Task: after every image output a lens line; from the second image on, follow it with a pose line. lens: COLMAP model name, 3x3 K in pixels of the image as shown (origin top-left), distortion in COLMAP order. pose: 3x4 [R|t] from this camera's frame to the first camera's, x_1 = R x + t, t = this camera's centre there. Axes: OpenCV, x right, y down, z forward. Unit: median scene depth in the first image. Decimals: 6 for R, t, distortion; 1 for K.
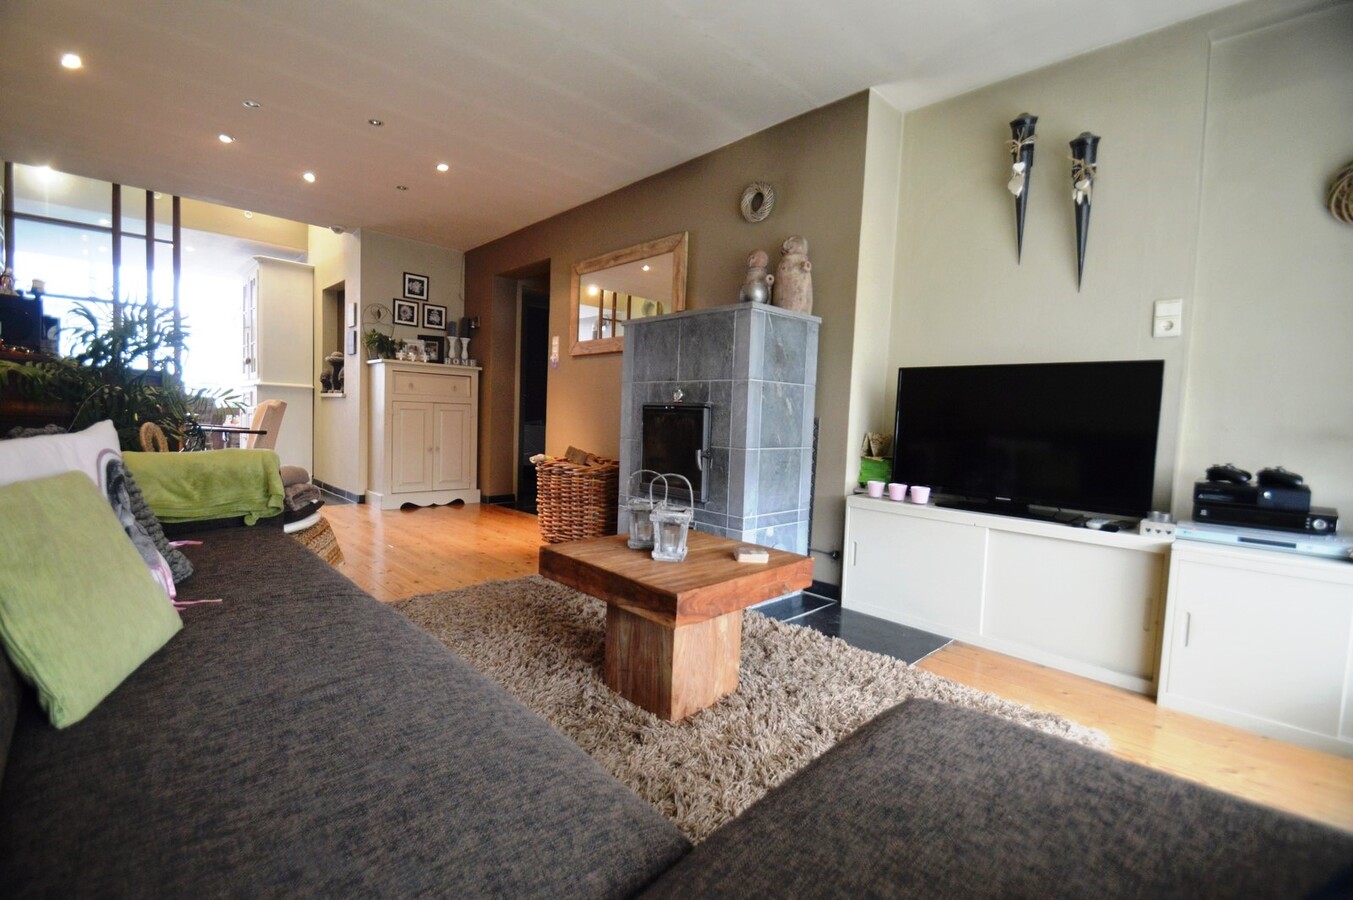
lens RADIAL K [[610.6, 0, 651.2], [0, 610.6, 455.4], [0, 0, 1]] dist [0.017426, -0.018112]
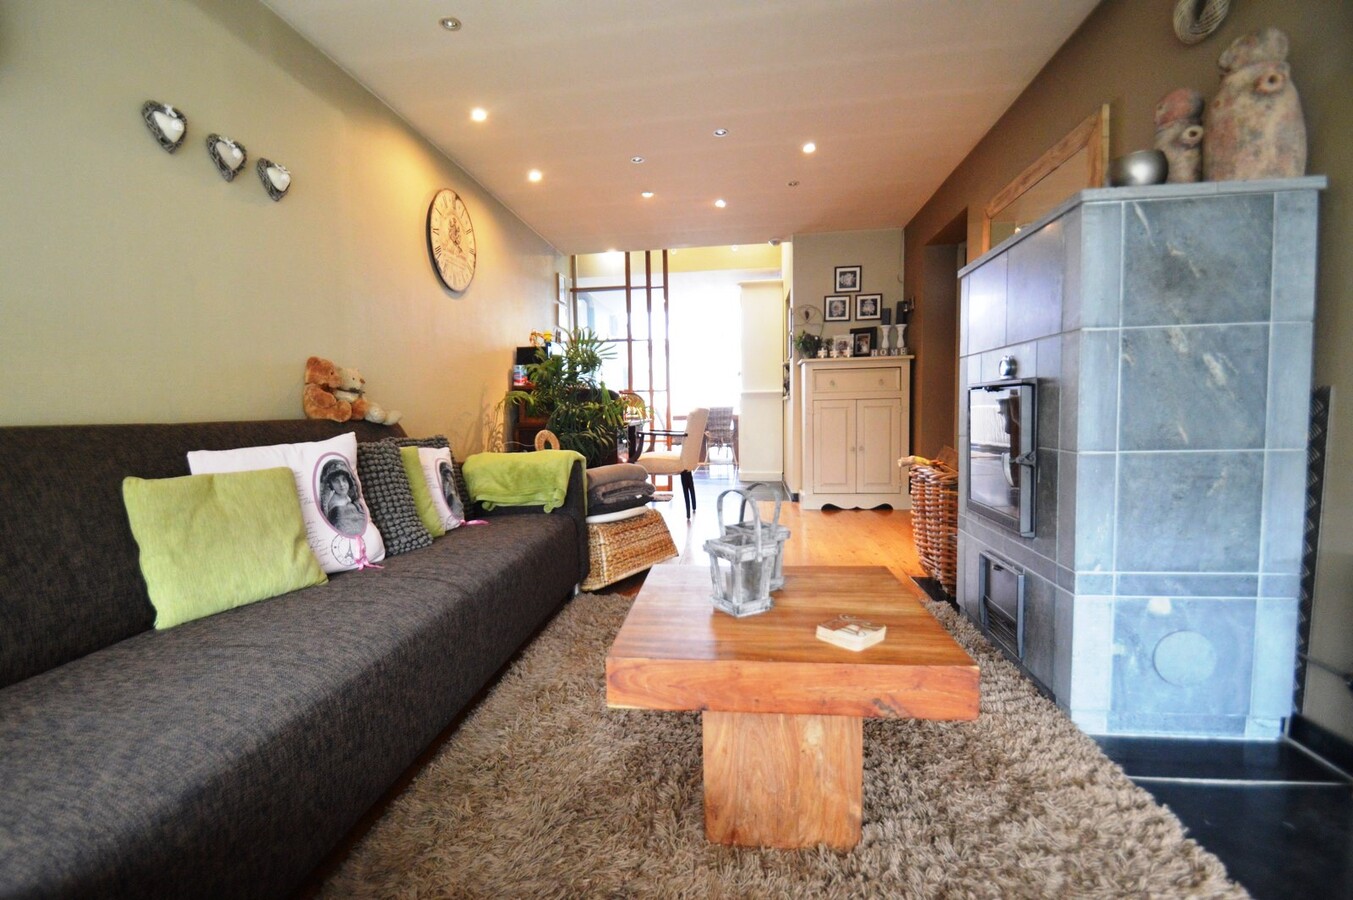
lens RADIAL K [[610.6, 0, 651.2], [0, 610.6, 455.4], [0, 0, 1]] dist [0.017426, -0.018112]
pose [[0.621667, 0.008854, -0.783231, 0.262751], [-0.006068, 0.999961, 0.006487, -0.006402], [0.783258, 0.000720, 0.621696, 0.244543]]
